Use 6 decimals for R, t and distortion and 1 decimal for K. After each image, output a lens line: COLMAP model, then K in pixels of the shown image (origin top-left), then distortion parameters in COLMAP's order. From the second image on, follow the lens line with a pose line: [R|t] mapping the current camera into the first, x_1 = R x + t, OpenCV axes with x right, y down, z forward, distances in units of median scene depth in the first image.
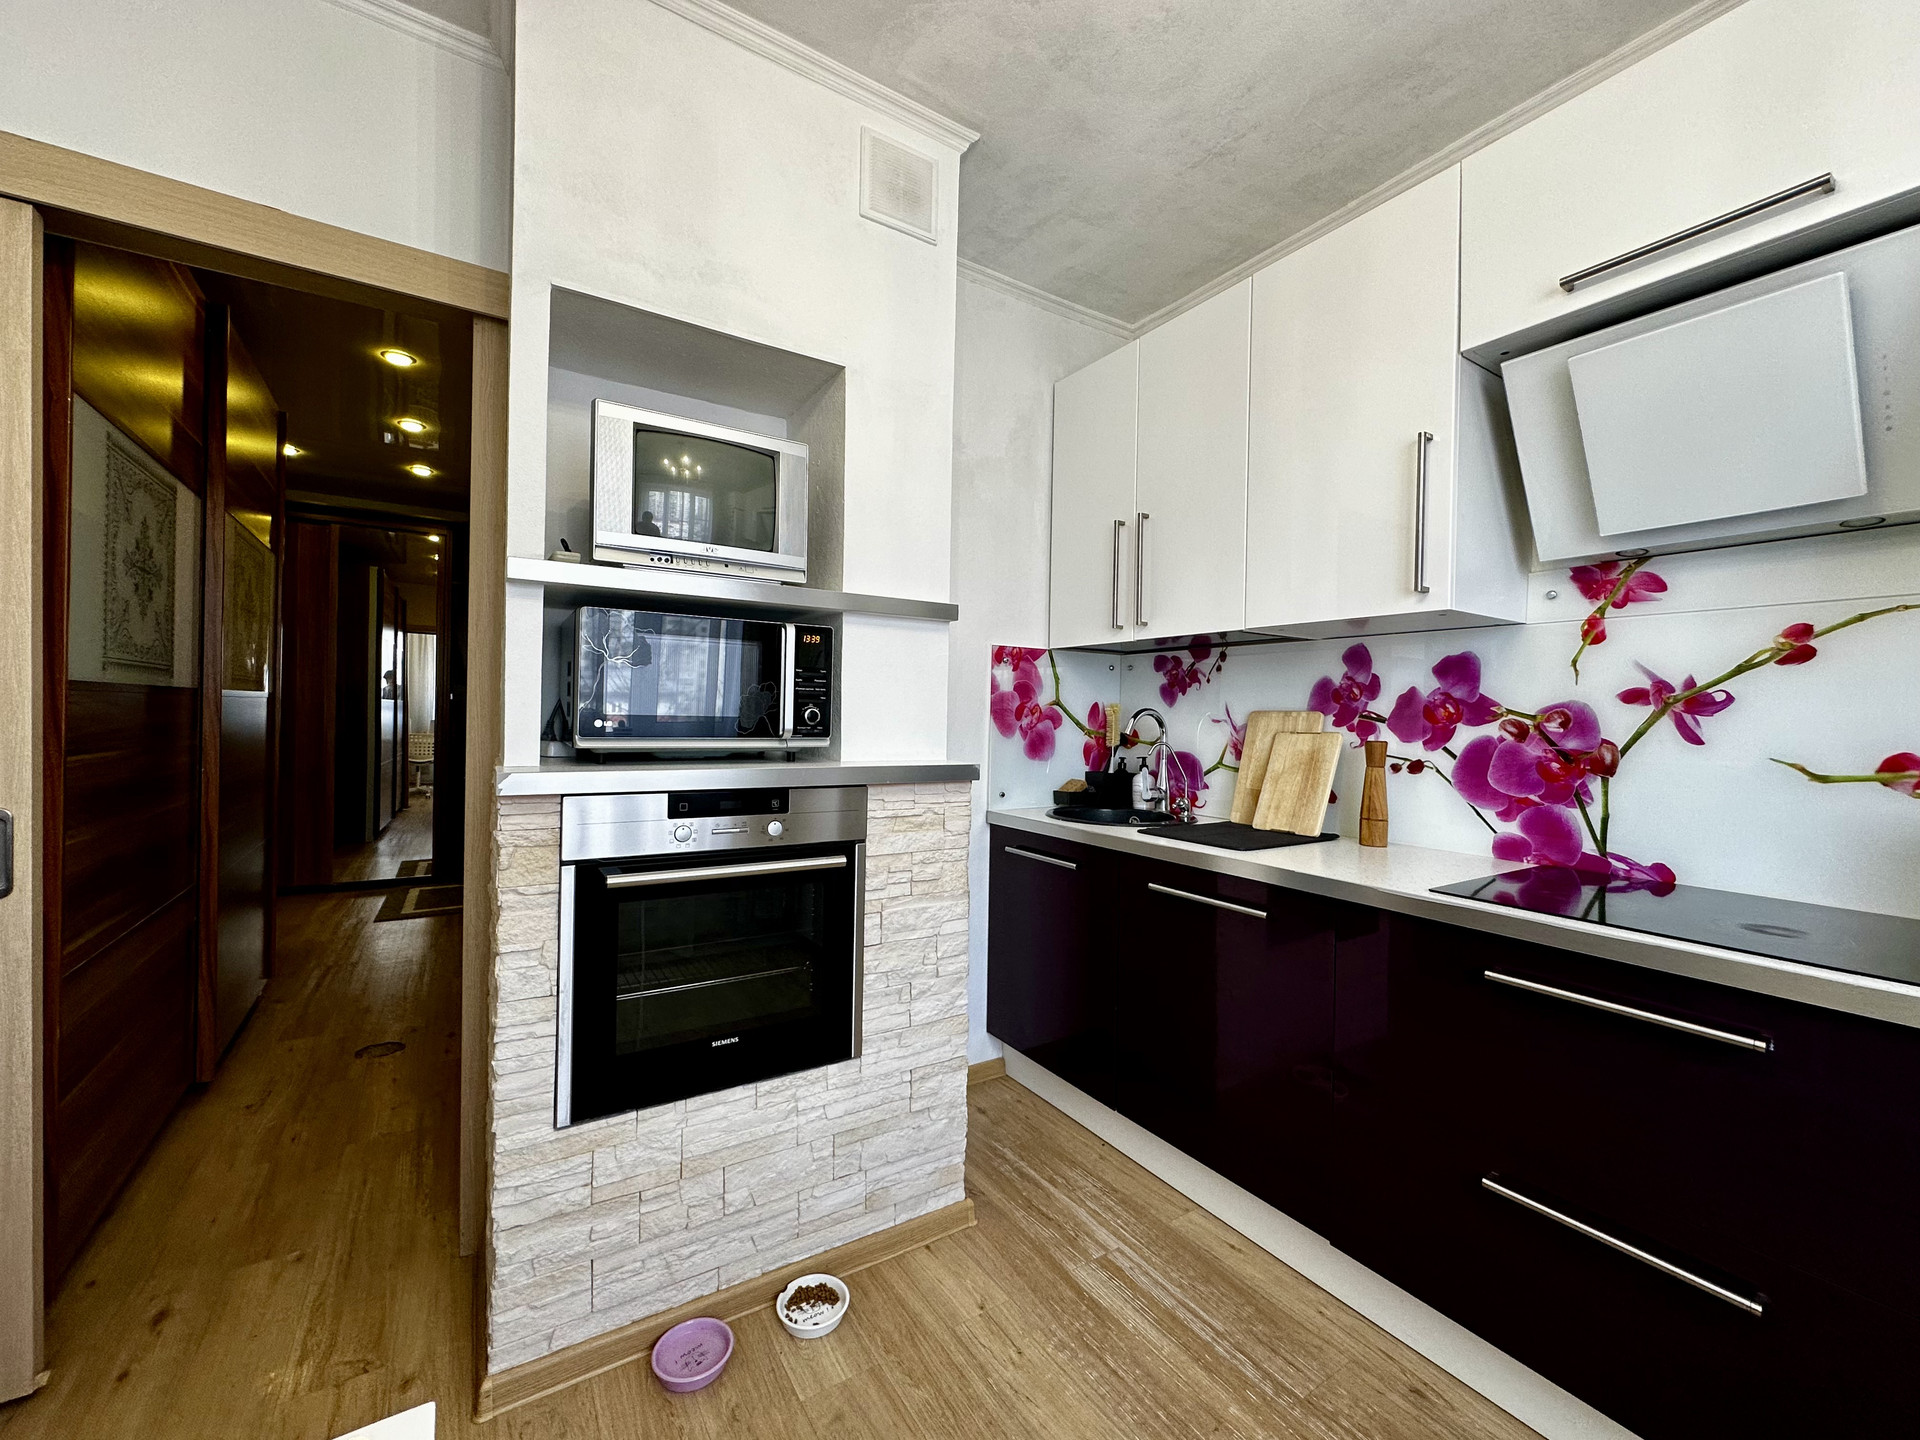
lens RADIAL K [[767.9, 0, 962.8], [0, 767.9, 717.0], [0, 0, 1]] dist [-0.001666, -0.000021]
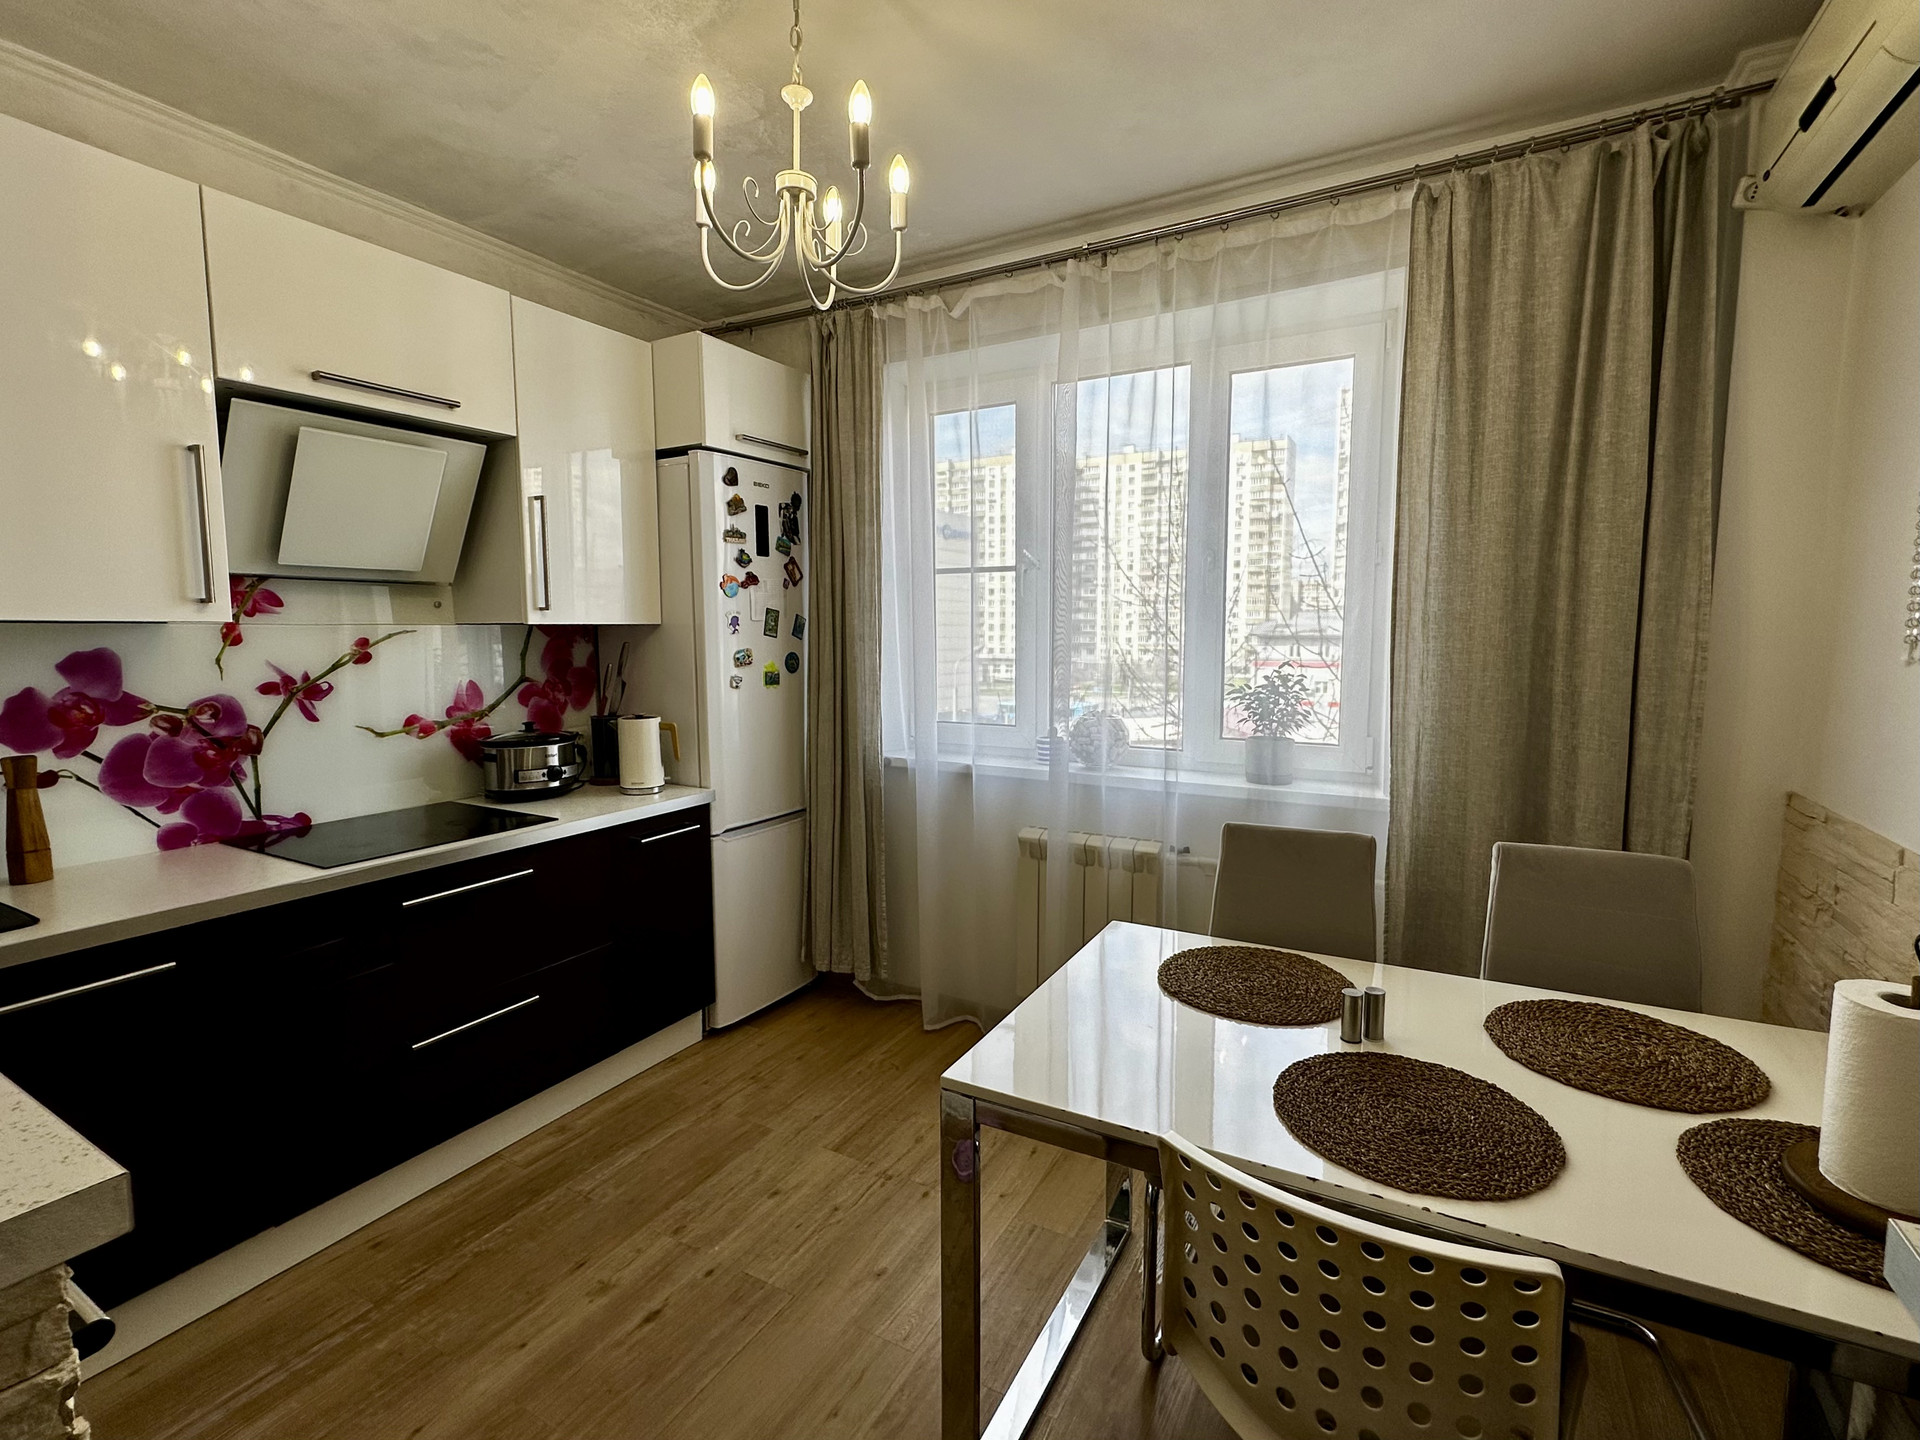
lens RADIAL K [[883.1, 0, 960.0], [0, 883.1, 720.0], [0, 0, 1]] dist [-0.000142, 0.000042]
pose [[-0.470202, -0.110848, 0.875570, -0.852904], [-0.007631, 0.992555, 0.121561, -0.147027], [-0.882526, 0.050477, -0.467547, 0.623067]]
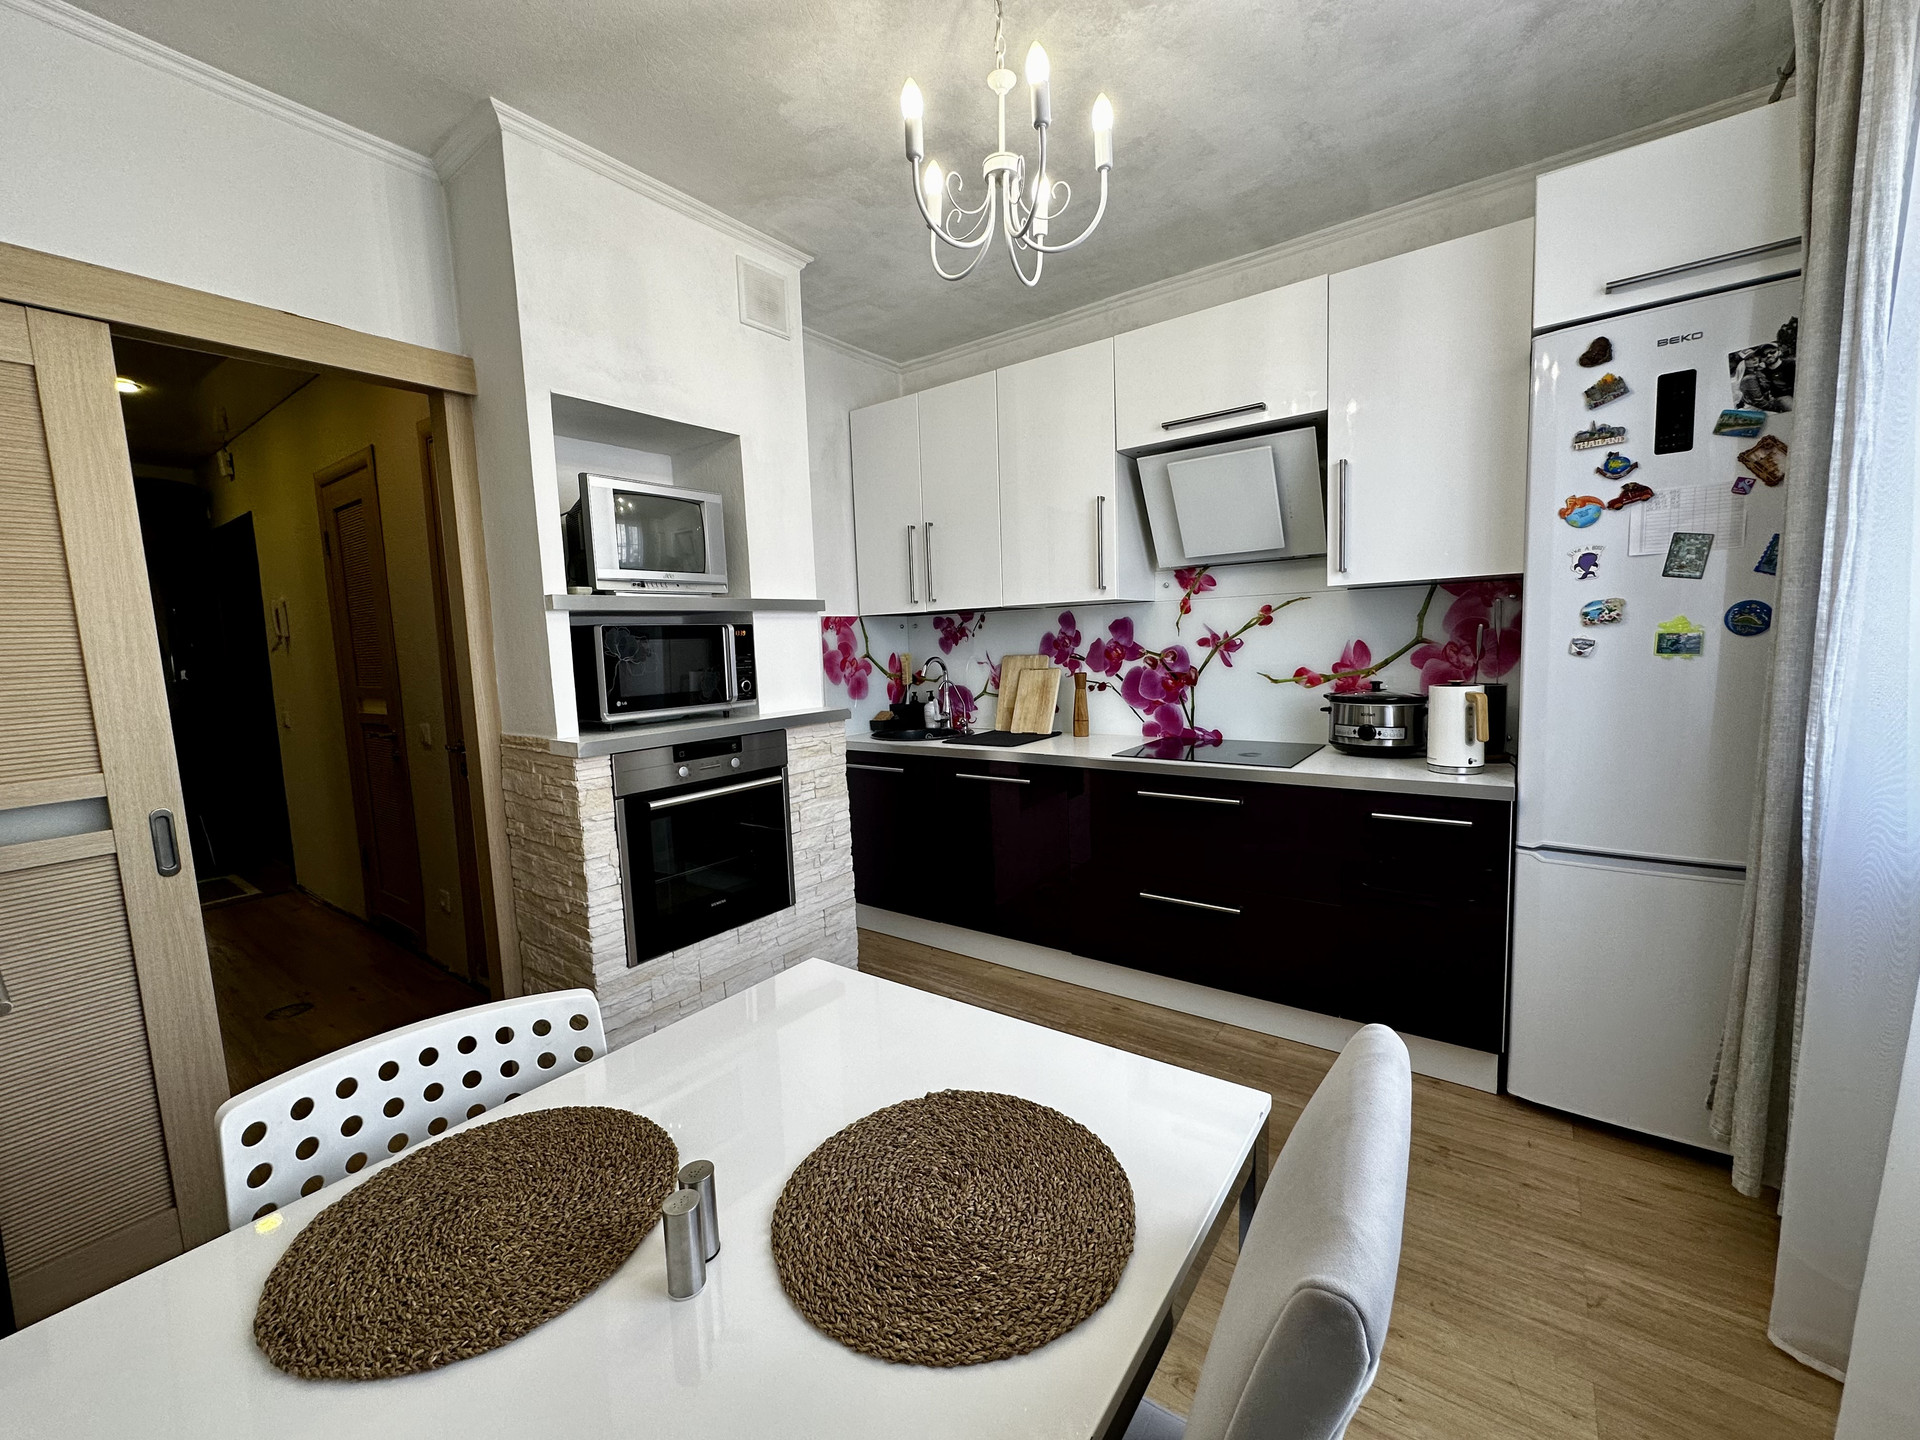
lens RADIAL K [[767.9, 0, 962.8], [0, 767.9, 717.0], [0, 0, 1]] dist [-0.001666, -0.000021]
pose [[0.932695, -0.089488, 0.349388, -0.309795], [0.055063, 0.992704, 0.107266, -0.072250], [-0.356438, -0.080808, 0.930818, -0.496770]]
